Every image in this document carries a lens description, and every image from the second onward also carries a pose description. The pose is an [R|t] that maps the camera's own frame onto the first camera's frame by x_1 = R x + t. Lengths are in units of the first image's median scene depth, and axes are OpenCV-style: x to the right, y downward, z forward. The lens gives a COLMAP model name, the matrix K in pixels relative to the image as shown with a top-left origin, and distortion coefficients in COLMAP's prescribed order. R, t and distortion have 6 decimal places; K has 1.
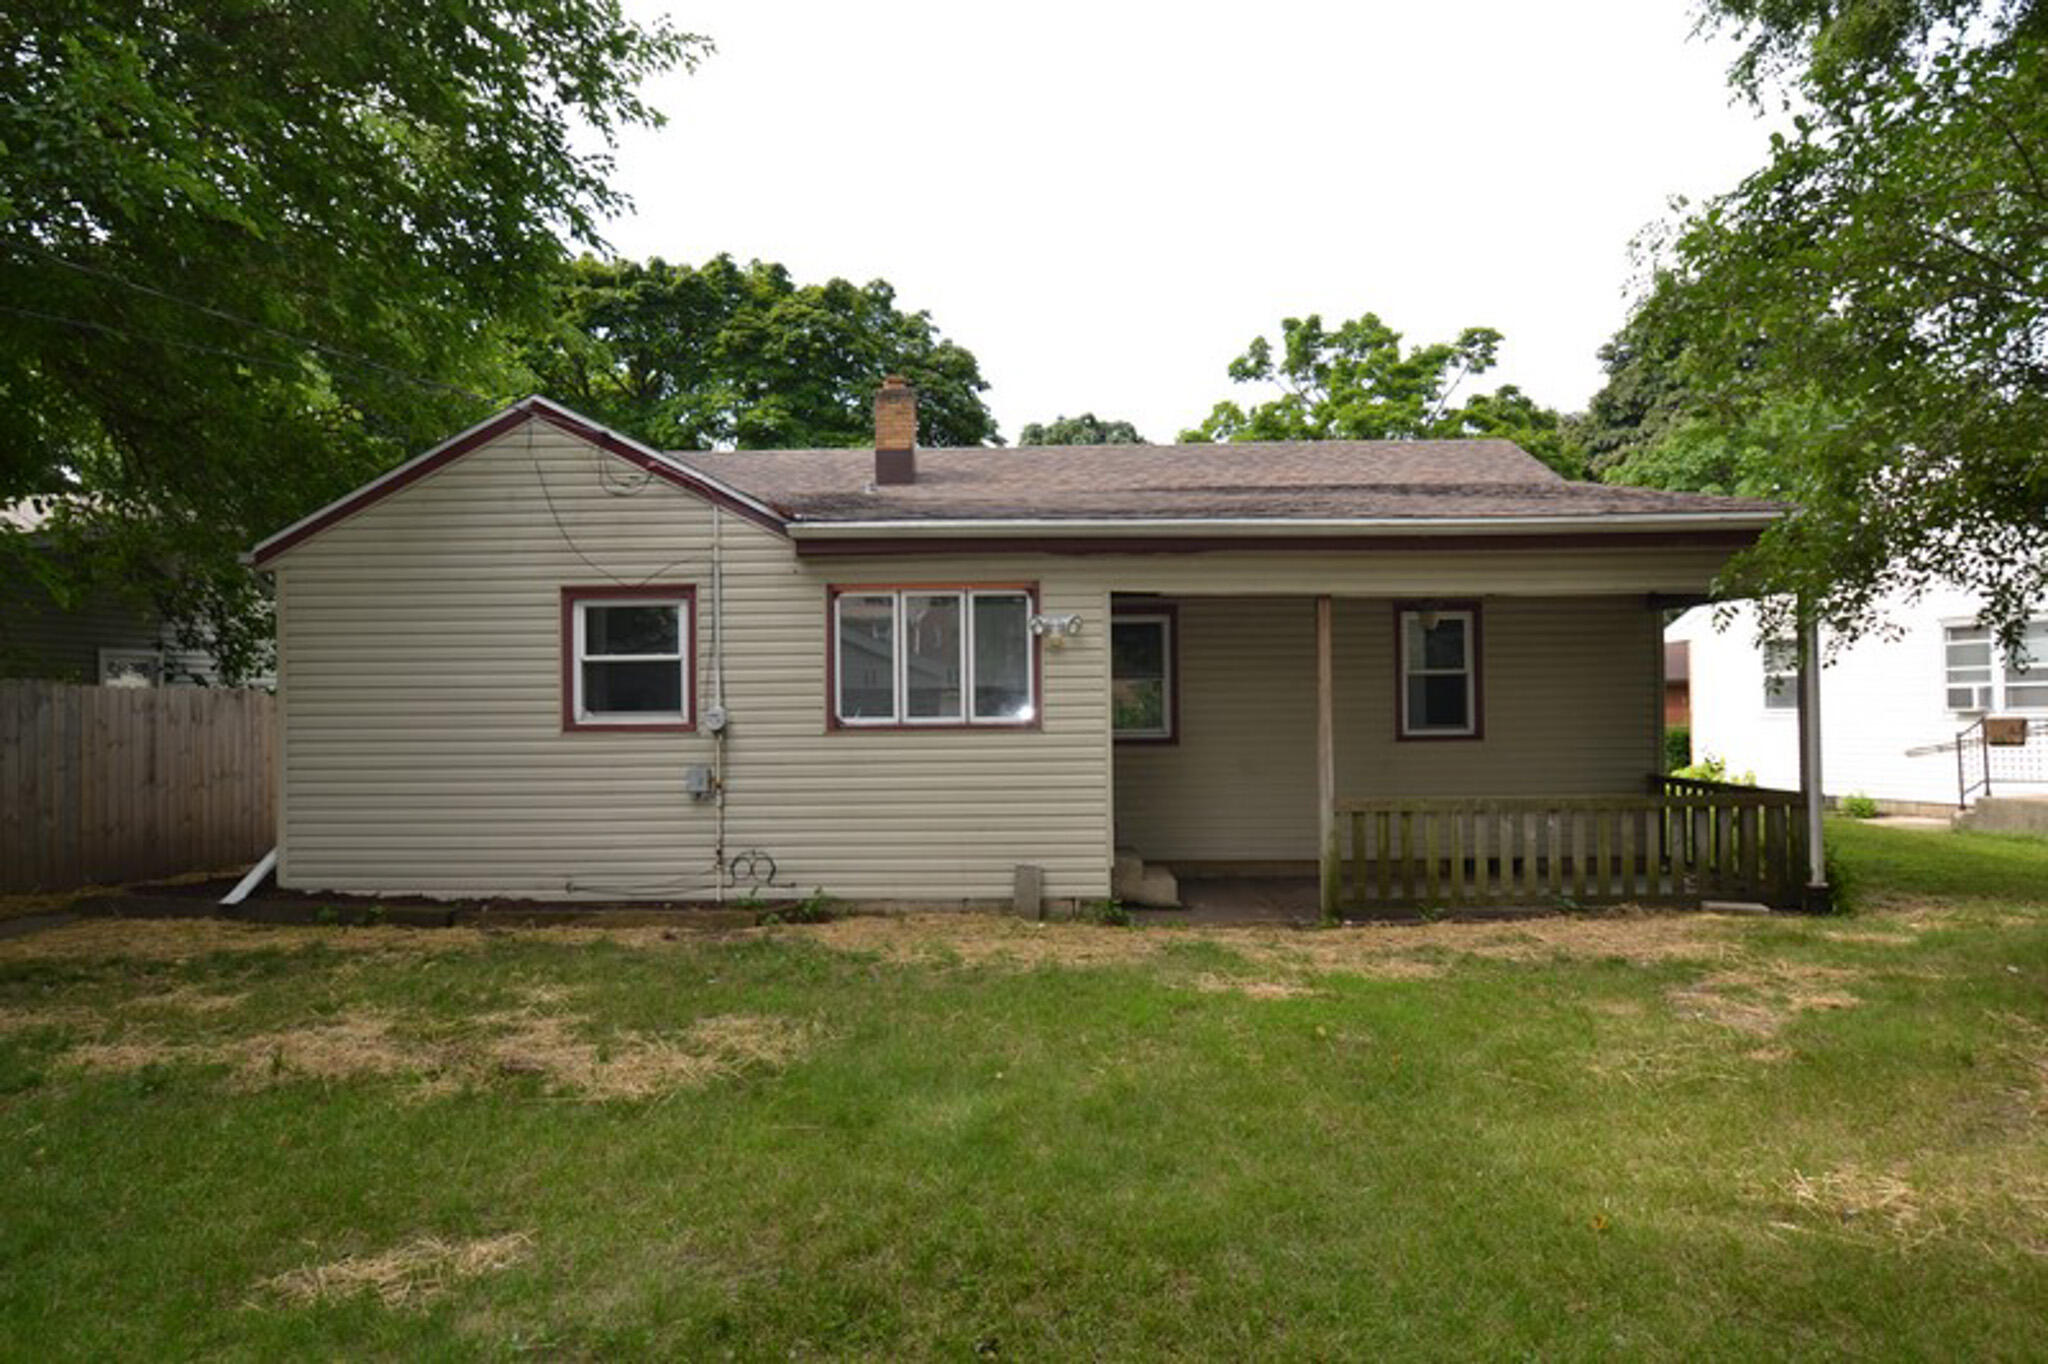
lens RADIAL K [[1219.5, 0, 1024.0], [0, 1219.5, 682.0], [0, 0, 1]] dist [-0.003589, -0.000402]
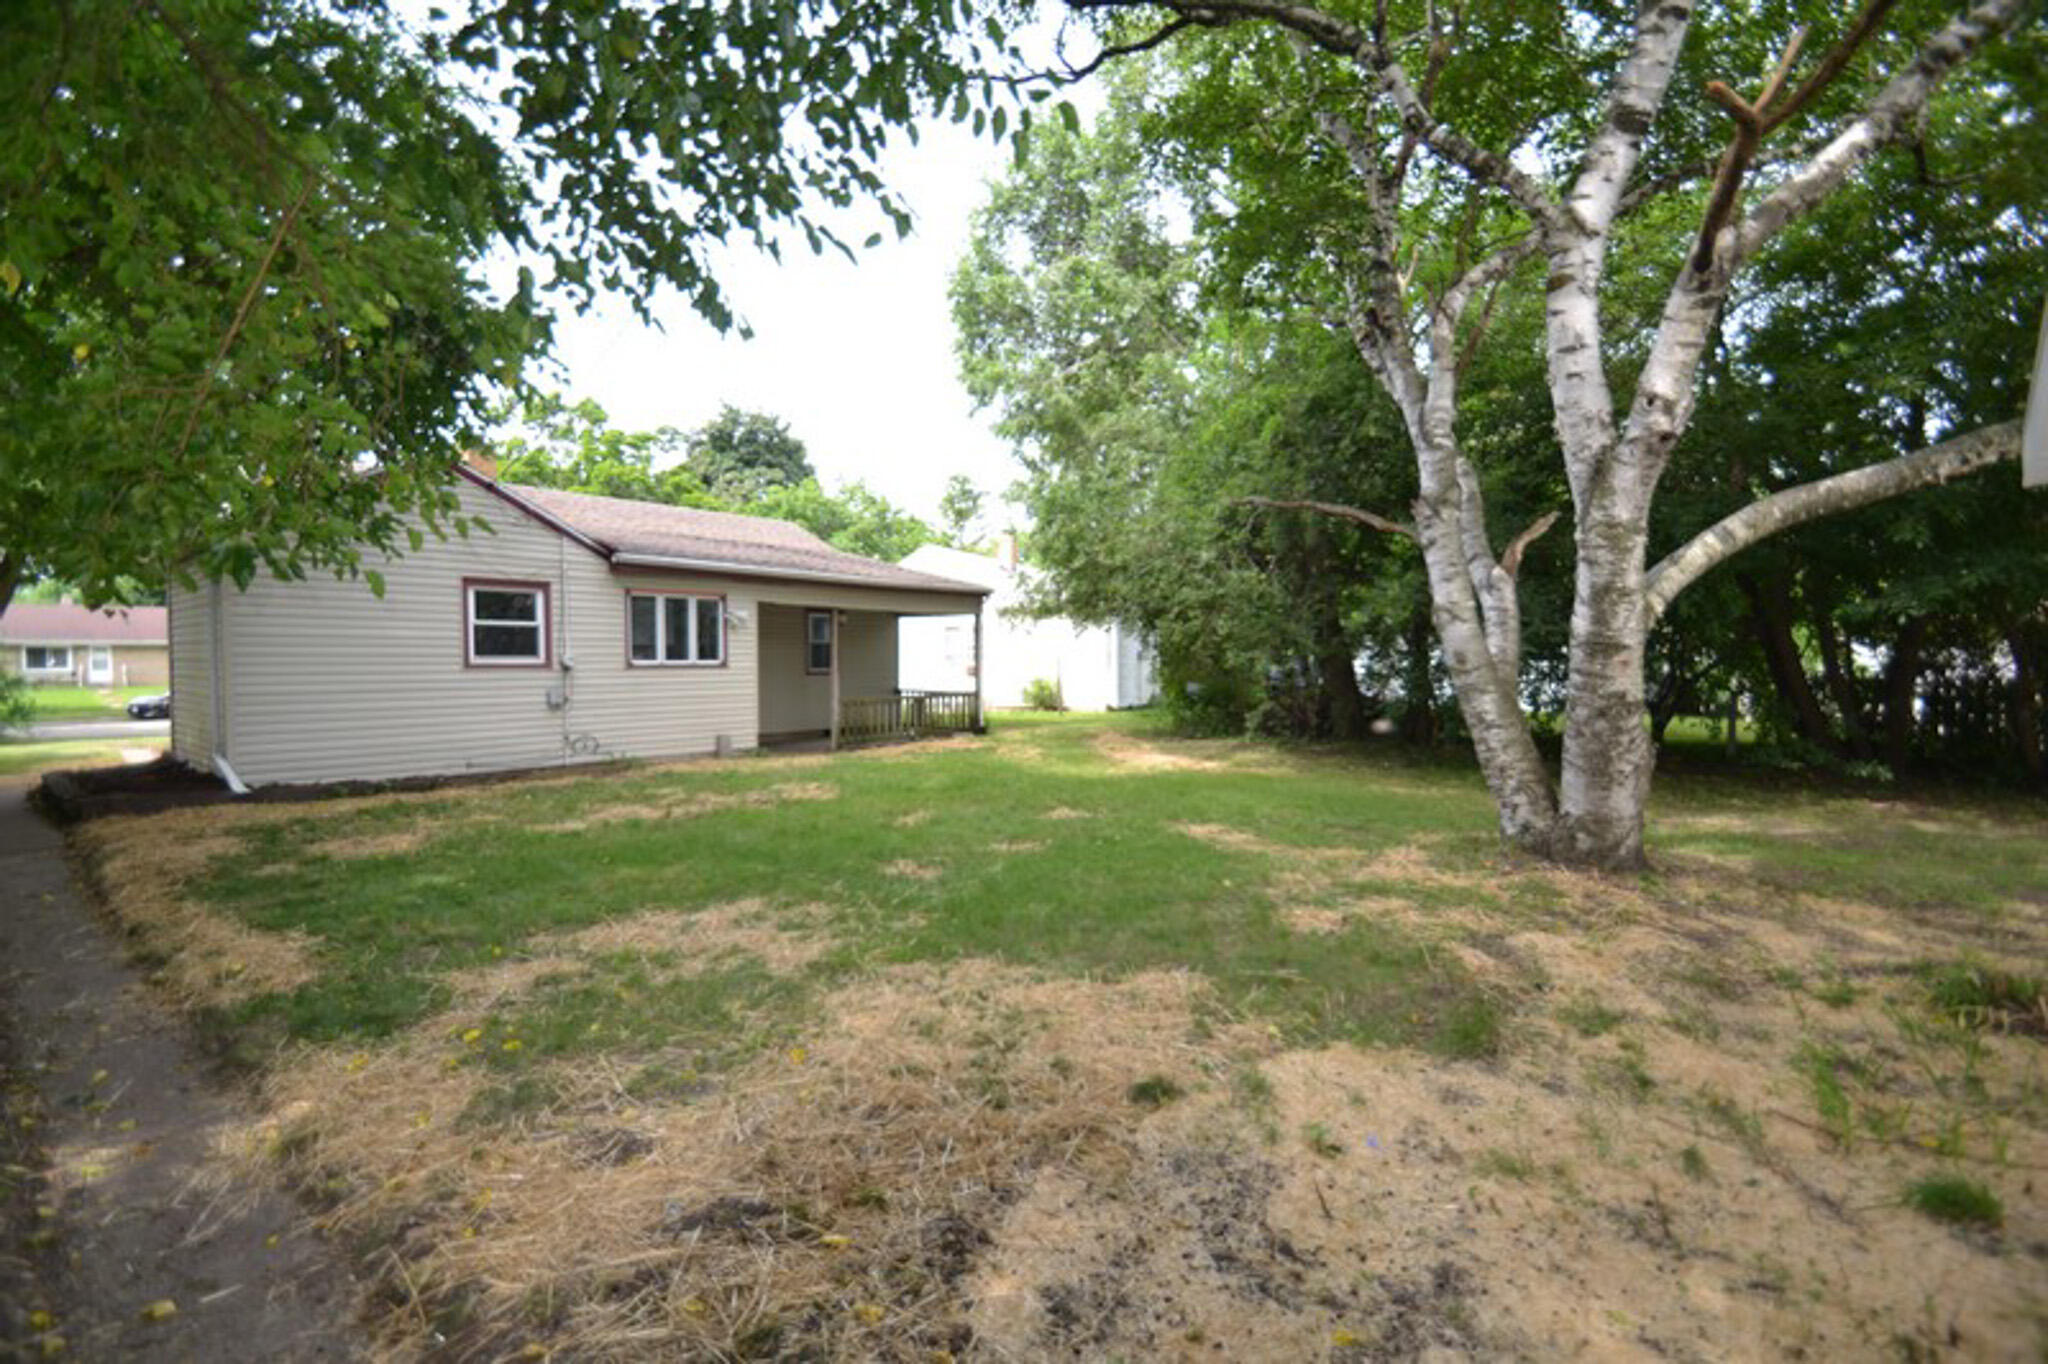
lens RADIAL K [[897.4, 0, 1024.0], [0, 897.4, 682.0], [0, 0, 1]] dist [0.000232, 0.000003]
pose [[0.602476, -0.010834, 0.798064, -0.871095], [-0.021135, 0.999341, 0.029522, 0.008775], [-0.797857, -0.034653, 0.601850, -0.289076]]
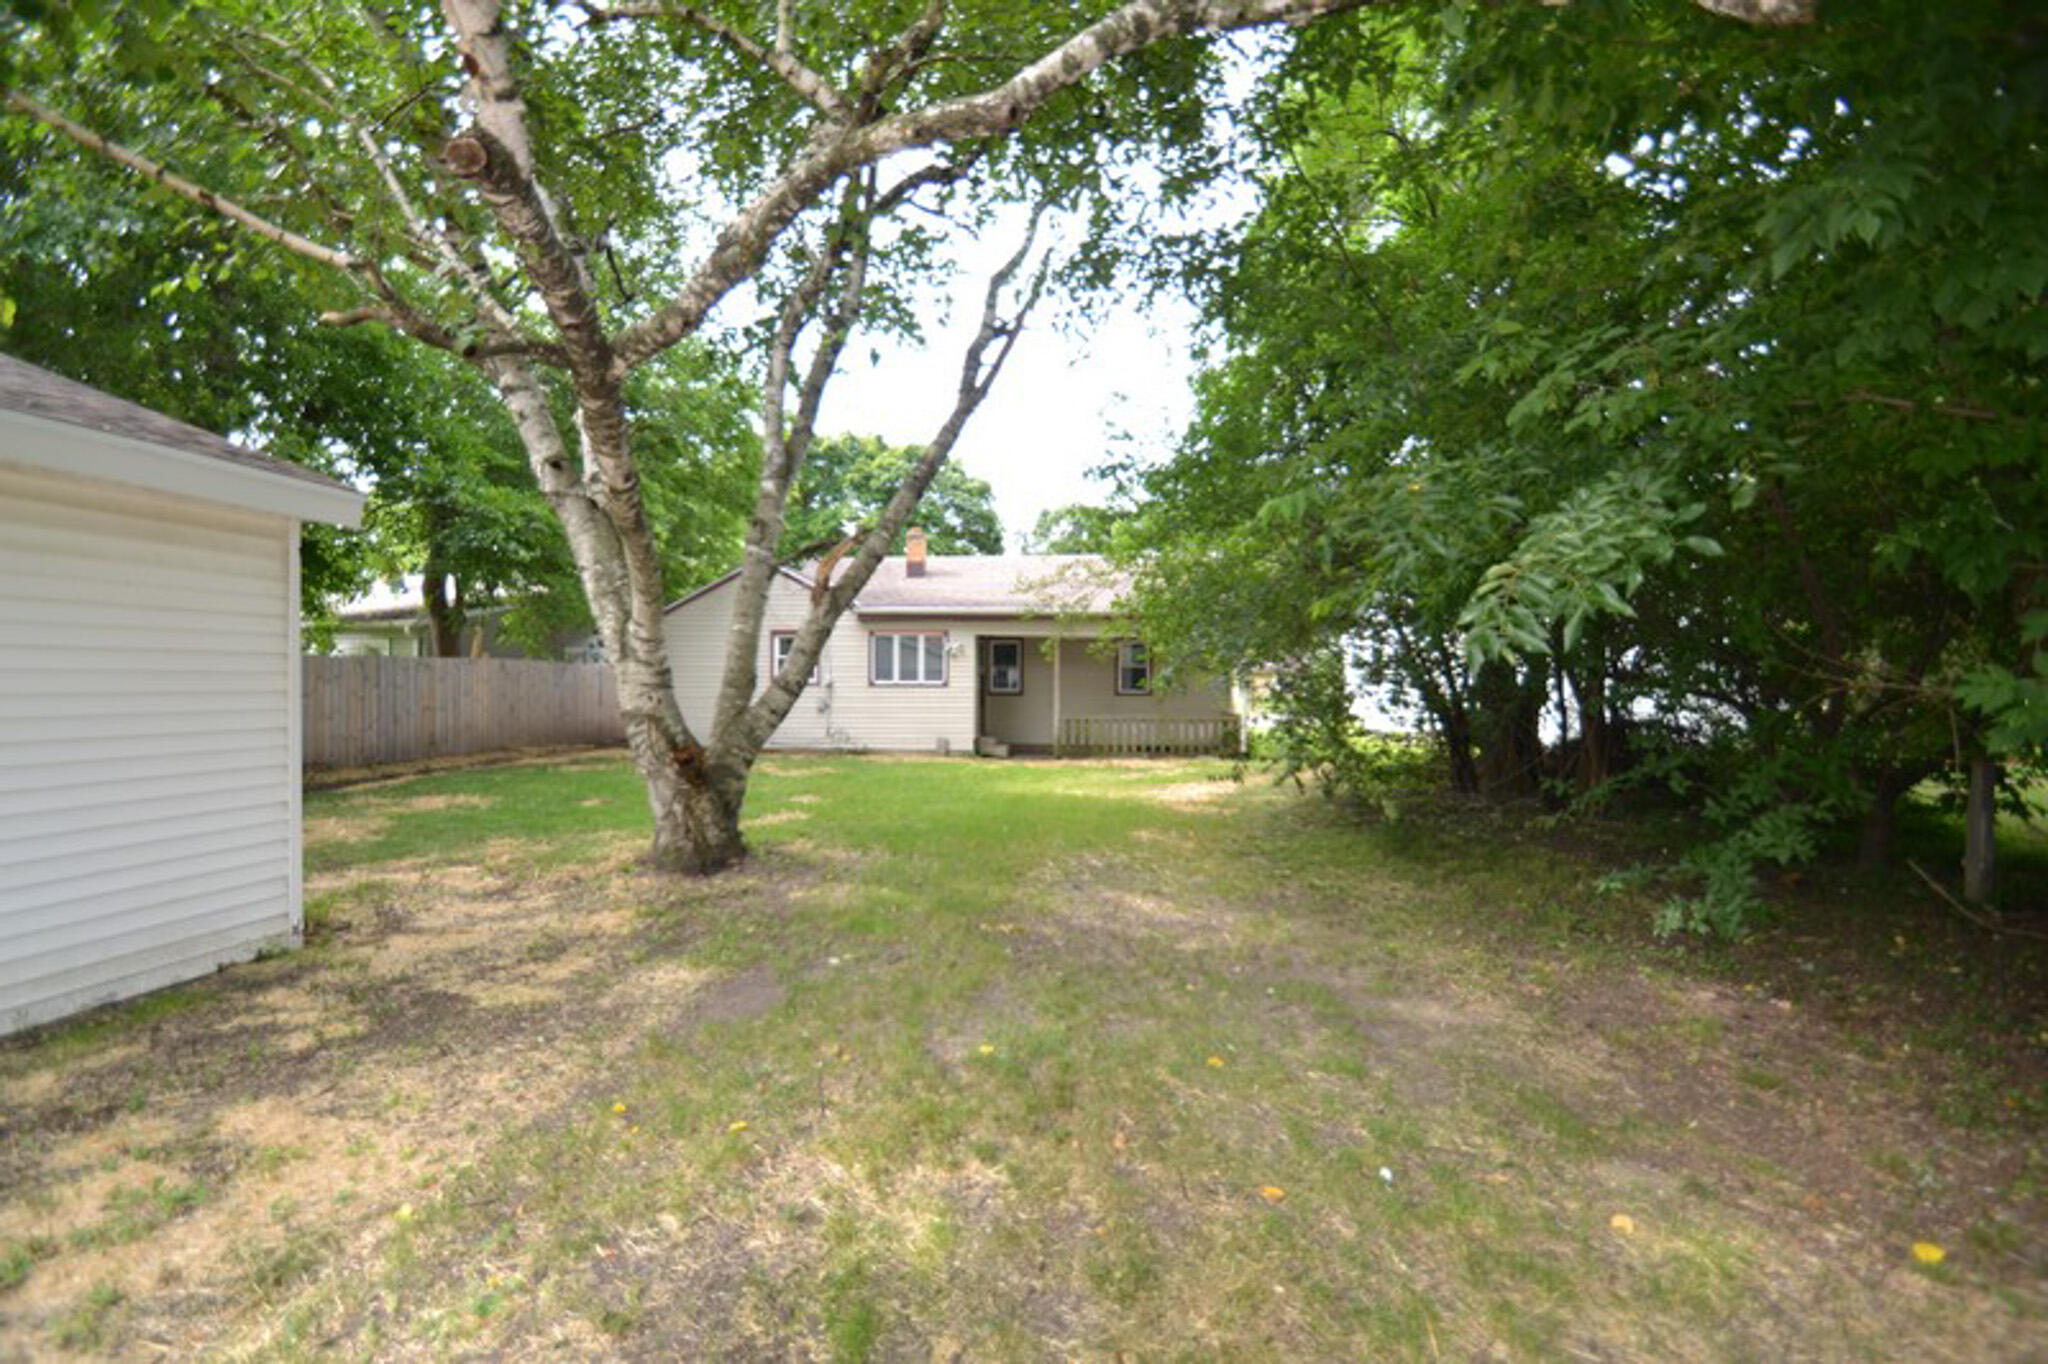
lens RADIAL K [[897.4, 0, 1024.0], [0, 897.4, 682.0], [0, 0, 1]] dist [0.000232, 0.000003]
pose [[0.997627, 0.012477, -0.067713, 0.304890], [-0.011268, 0.999771, 0.018195, -0.007144], [0.067925, -0.017389, 0.997539, -0.913683]]
